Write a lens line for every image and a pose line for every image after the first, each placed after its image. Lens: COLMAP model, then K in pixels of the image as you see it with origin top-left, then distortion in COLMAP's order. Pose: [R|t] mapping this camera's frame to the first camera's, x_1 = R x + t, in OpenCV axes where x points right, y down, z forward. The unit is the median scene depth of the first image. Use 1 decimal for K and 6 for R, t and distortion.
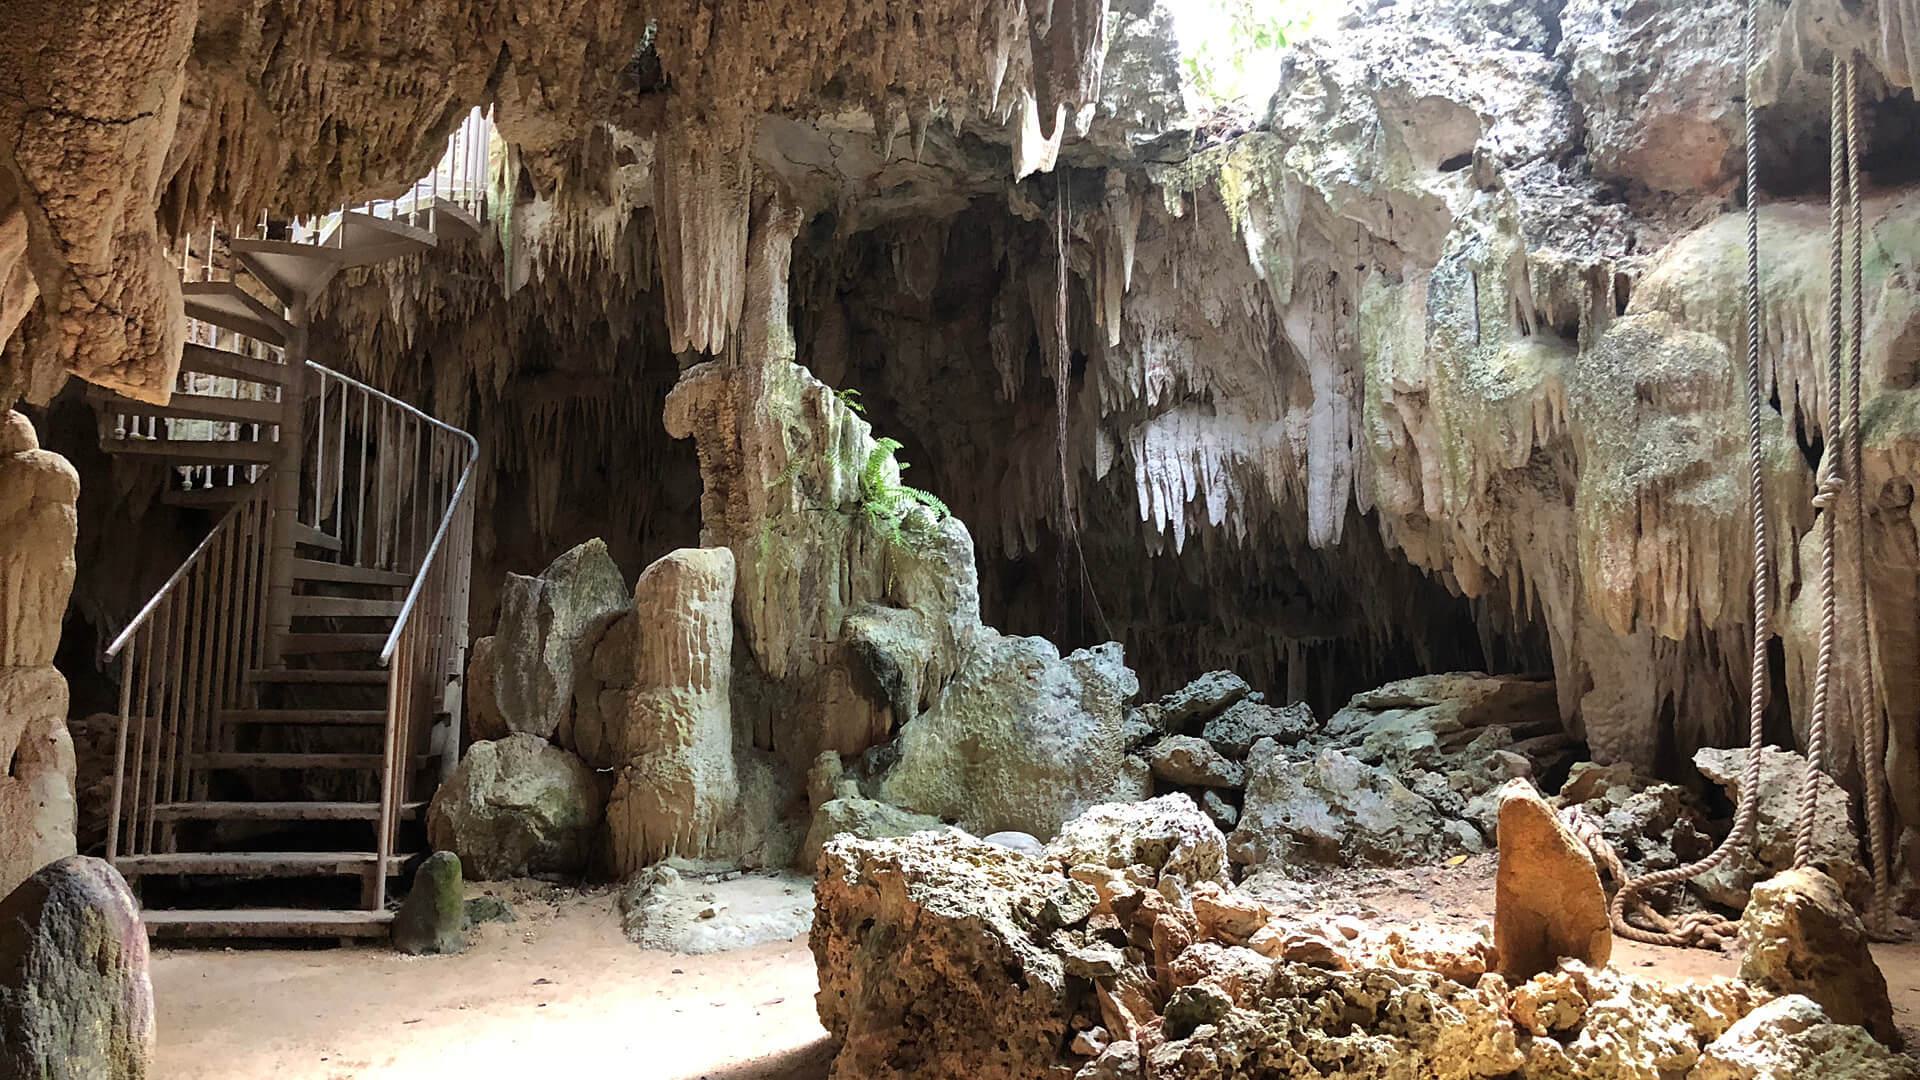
lens RADIAL K [[1802.1, 0, 960.0], [0, 1802.1, 540.0], [0, 0, 1]] dist [0.082609, -0.014596]
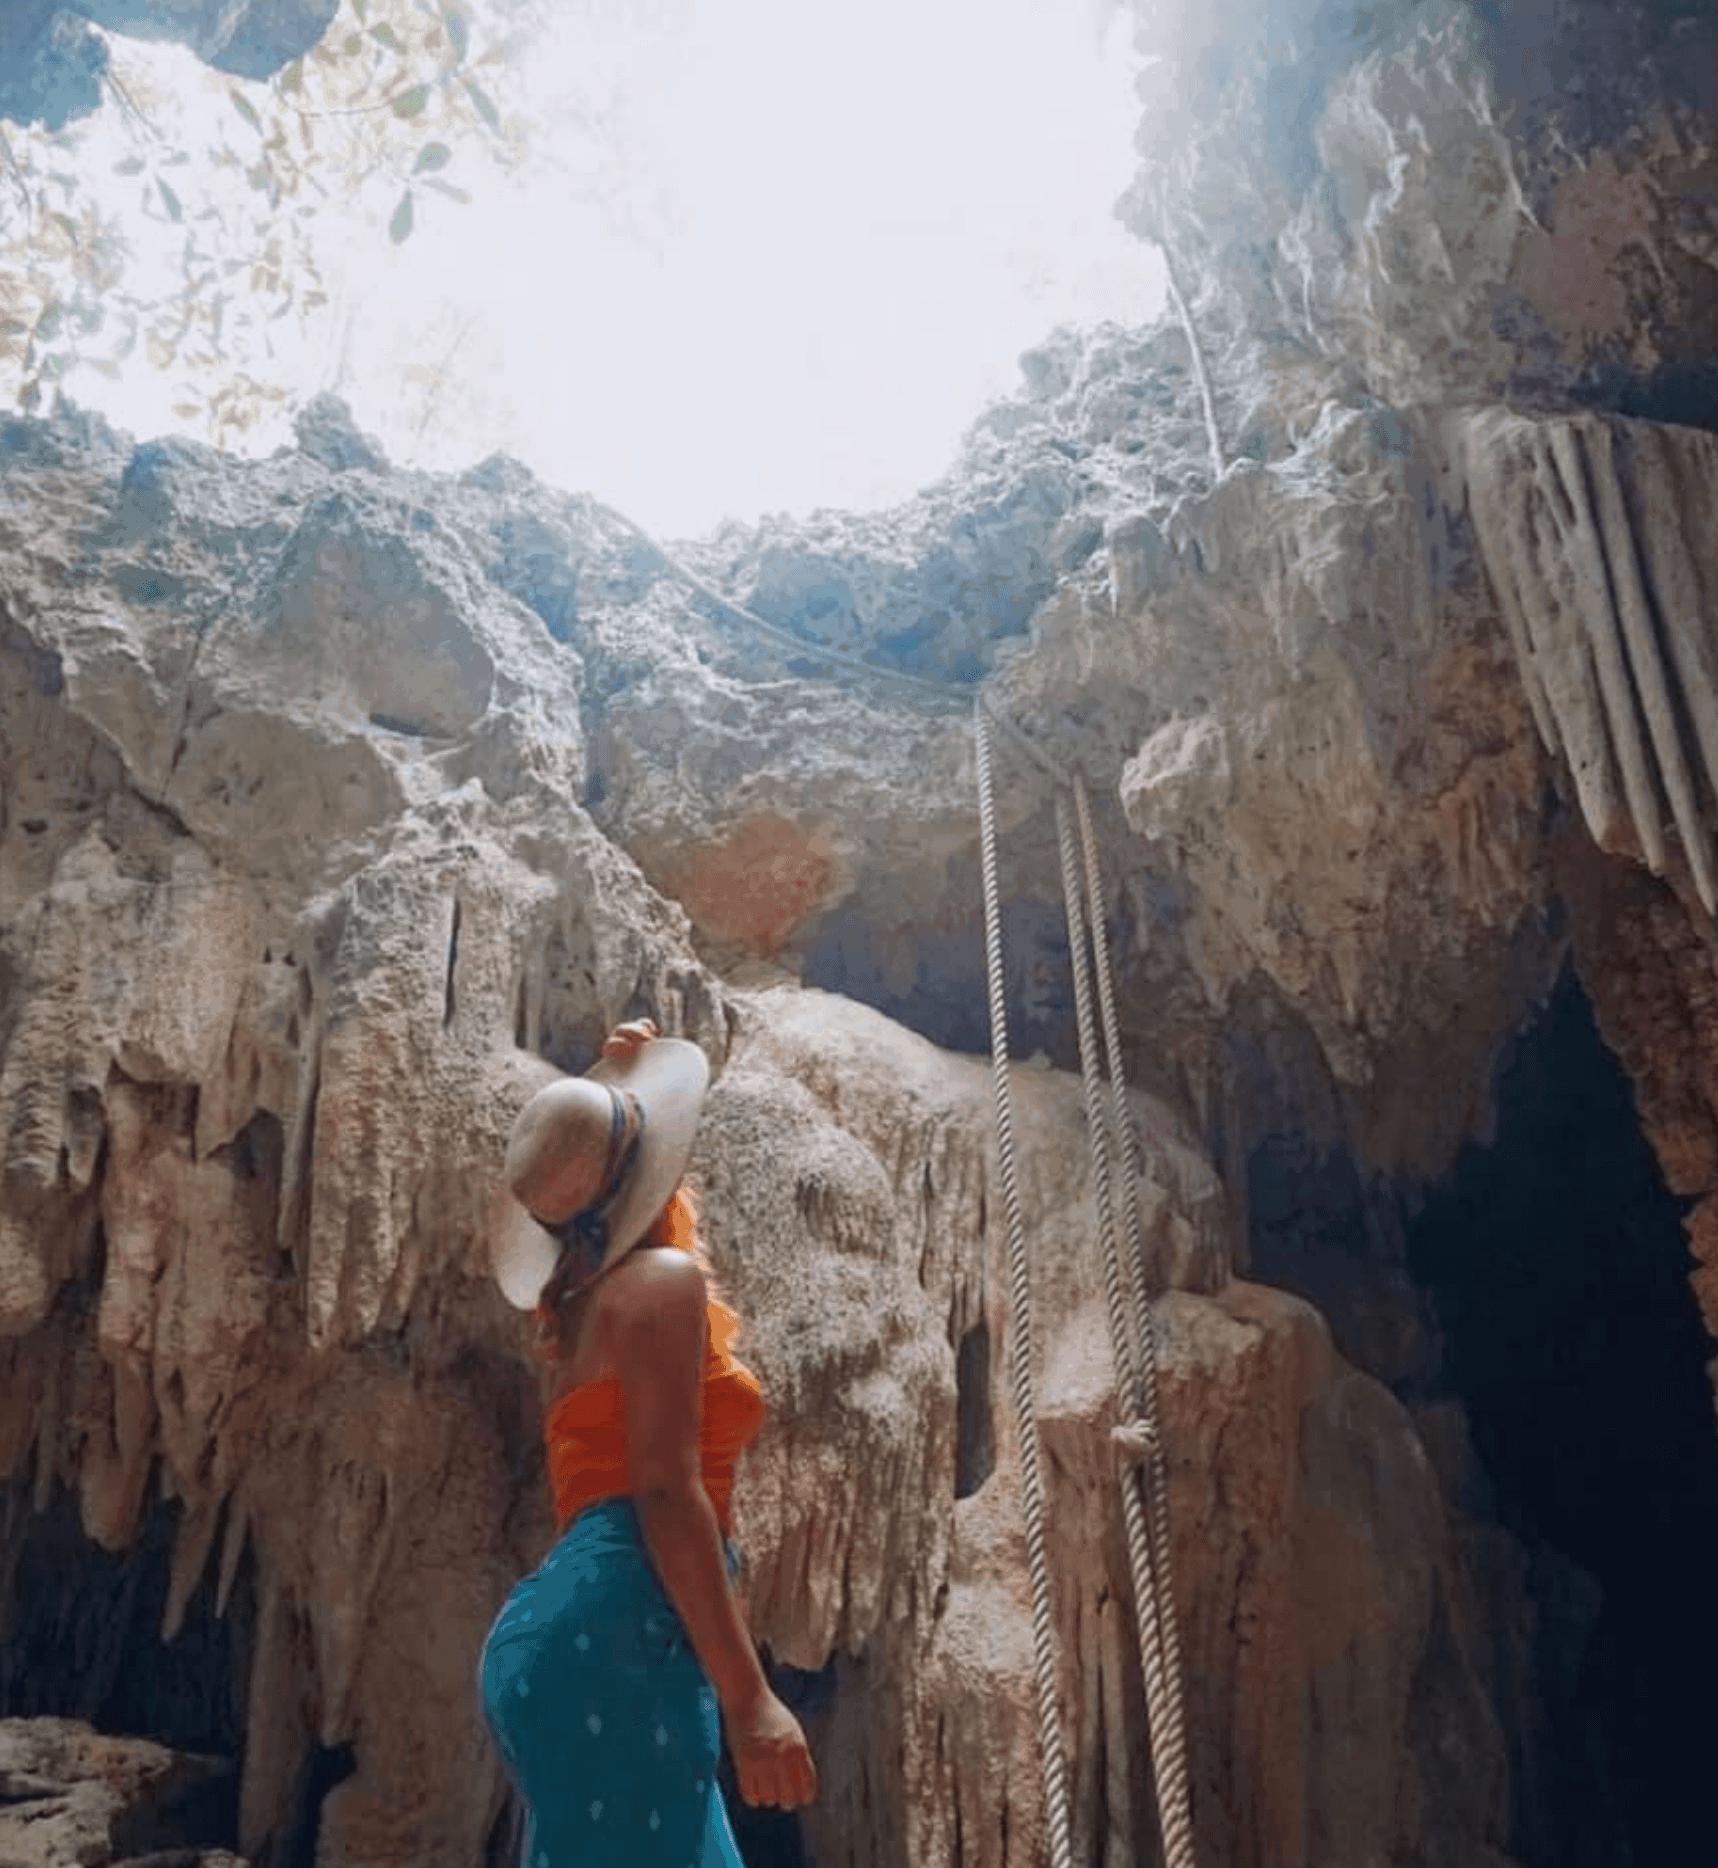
lens RADIAL K [[1808.4, 0, 859.0], [0, 1808.4, 934.0], [0, 0, 1]] dist [0.008201, 0.001940]
pose [[0.345260, 0.459916, 0.818091, -0.121739], [-0.100269, 0.884782, -0.455091, 0.102964], [-0.933136, 0.075095, 0.351595, 0.791528]]
